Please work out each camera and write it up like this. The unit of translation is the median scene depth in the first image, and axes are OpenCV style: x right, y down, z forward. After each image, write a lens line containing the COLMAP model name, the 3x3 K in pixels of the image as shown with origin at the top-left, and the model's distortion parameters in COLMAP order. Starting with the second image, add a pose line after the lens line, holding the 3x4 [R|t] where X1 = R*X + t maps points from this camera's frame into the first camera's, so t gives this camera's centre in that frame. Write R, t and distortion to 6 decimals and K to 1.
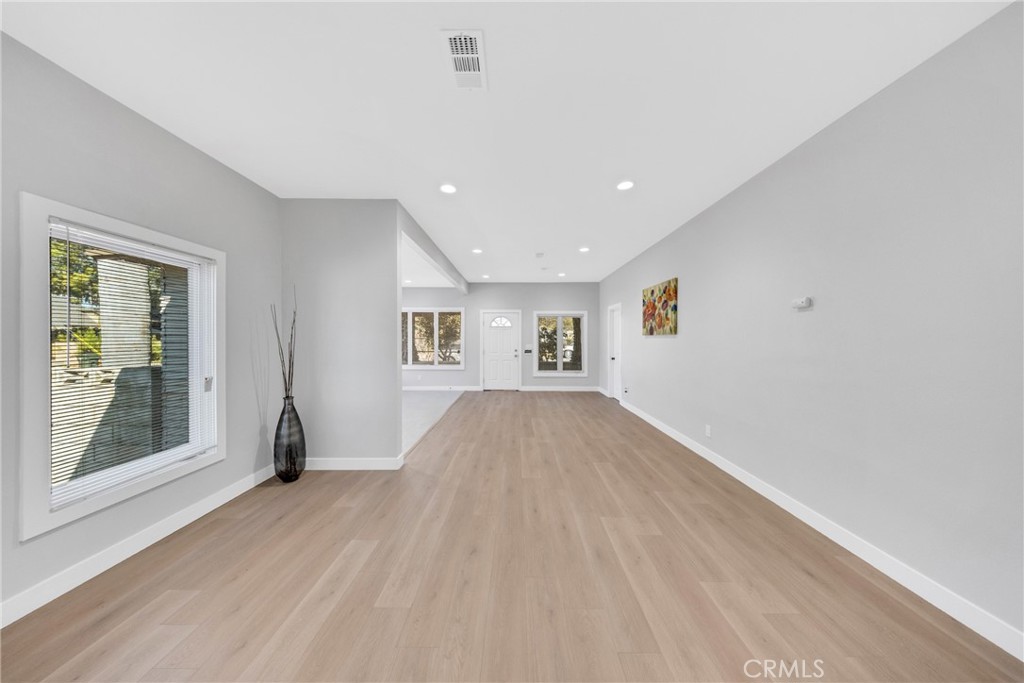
lens RADIAL K [[297.4, 0, 511.3], [0, 297.4, 342.6], [0, 0, 1]] dist [-0.007885, -0.000139]
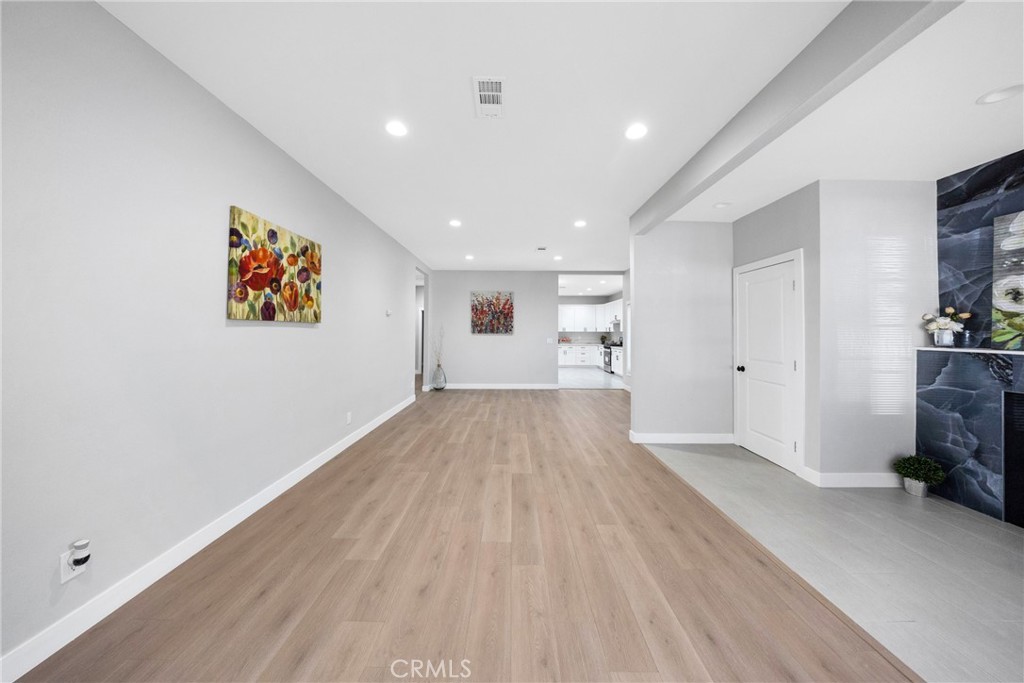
lens RADIAL K [[332.1, 0, 507.8], [0, 332.1, 325.5], [0, 0, 1]] dist [-0.004534, -0.000201]
pose [[-0.999977, -0.004678, -0.004819, 0.134025], [-0.004637, 0.999952, -0.008616, -0.023070], [0.004860, -0.008594, -0.999951, 2.595015]]
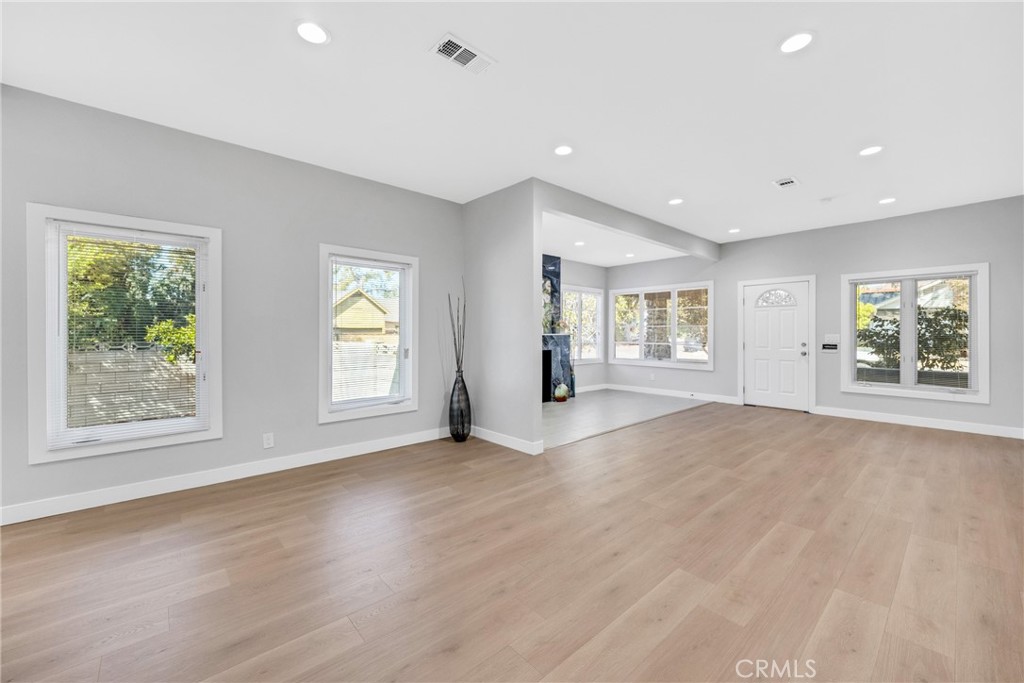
lens RADIAL K [[395.4, 0, 514.0], [0, 395.4, 334.5], [0, 0, 1]] dist [0.000561, -0.001903]
pose [[0.678417, 0.001506, -0.734675, 0.572466], [-0.009732, 0.999929, -0.006937, 0.050319], [0.734612, 0.011856, 0.678383, 0.083325]]
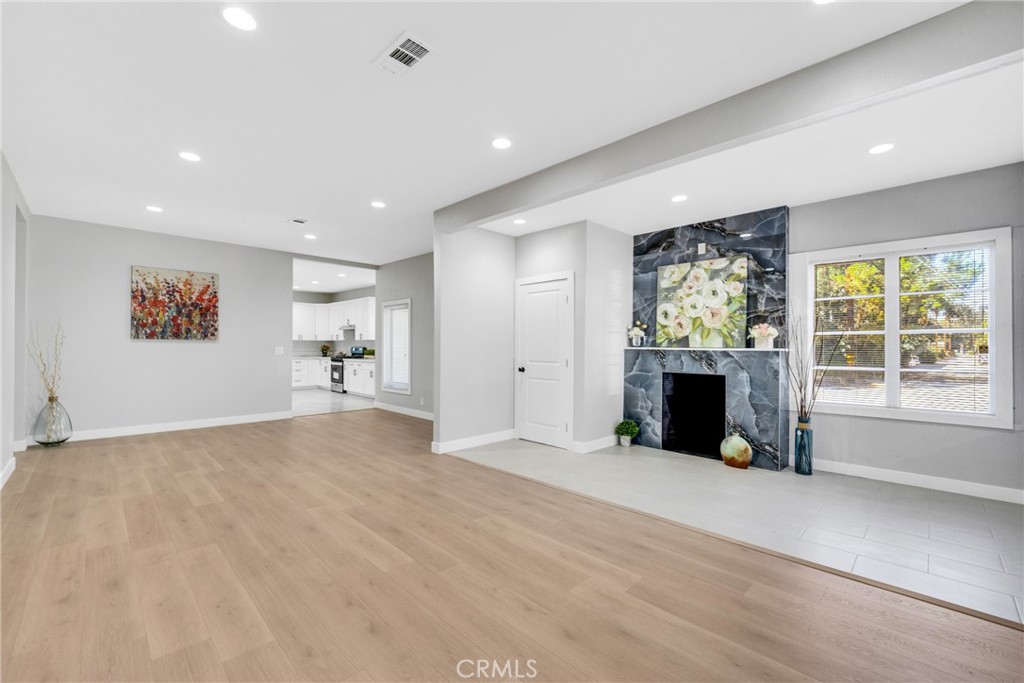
lens RADIAL K [[432.0, 0, 514.8], [0, 432.0, 340.8], [0, 0, 1]] dist [0.006097, -0.002376]
pose [[-0.700576, -0.012359, -0.713471, 0.620879], [-0.013157, 0.999904, -0.004402, 0.015395], [0.713457, 0.006303, -0.700671, 2.602449]]
